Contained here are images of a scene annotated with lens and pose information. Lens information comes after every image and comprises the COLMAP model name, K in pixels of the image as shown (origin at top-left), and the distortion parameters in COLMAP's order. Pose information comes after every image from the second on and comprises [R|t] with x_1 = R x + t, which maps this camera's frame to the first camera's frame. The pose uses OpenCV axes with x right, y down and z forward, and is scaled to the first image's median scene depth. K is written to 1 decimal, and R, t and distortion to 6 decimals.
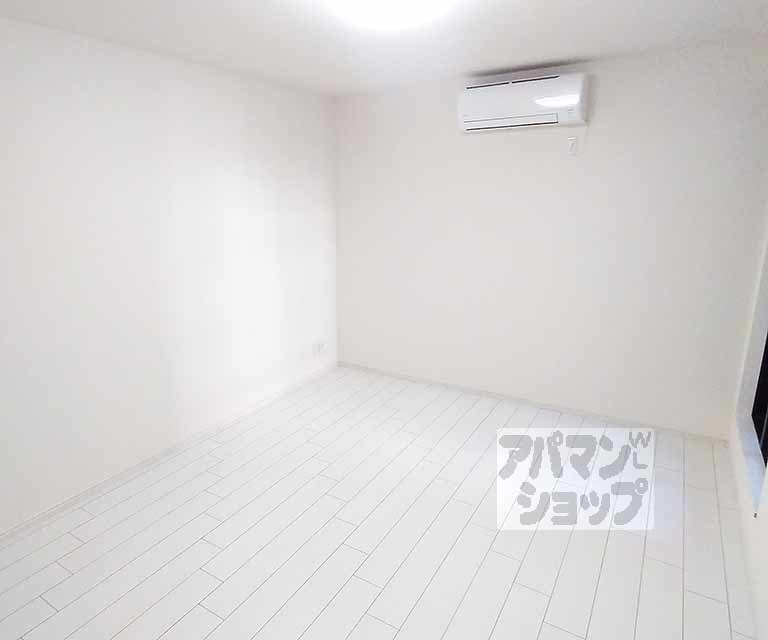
lens RADIAL K [[470.7, 0, 385.6], [0, 470.7, 318.8], [0, 0, 1]] dist [-0.001893, 0.000227]
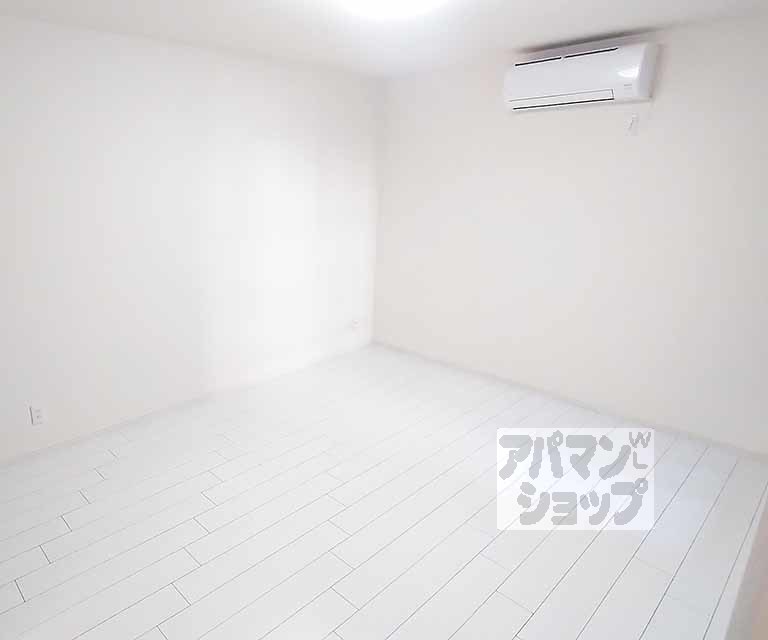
lens RADIAL K [[514.4, 0, 382.8], [0, 514.4, 320.2], [0, 0, 1]] dist [0.018743, -0.002235]
pose [[0.975469, 0.071844, -0.208083, 0.162691], [-0.068431, 0.997378, 0.023566, 0.022578], [0.209231, -0.008748, 0.977827, -0.092197]]
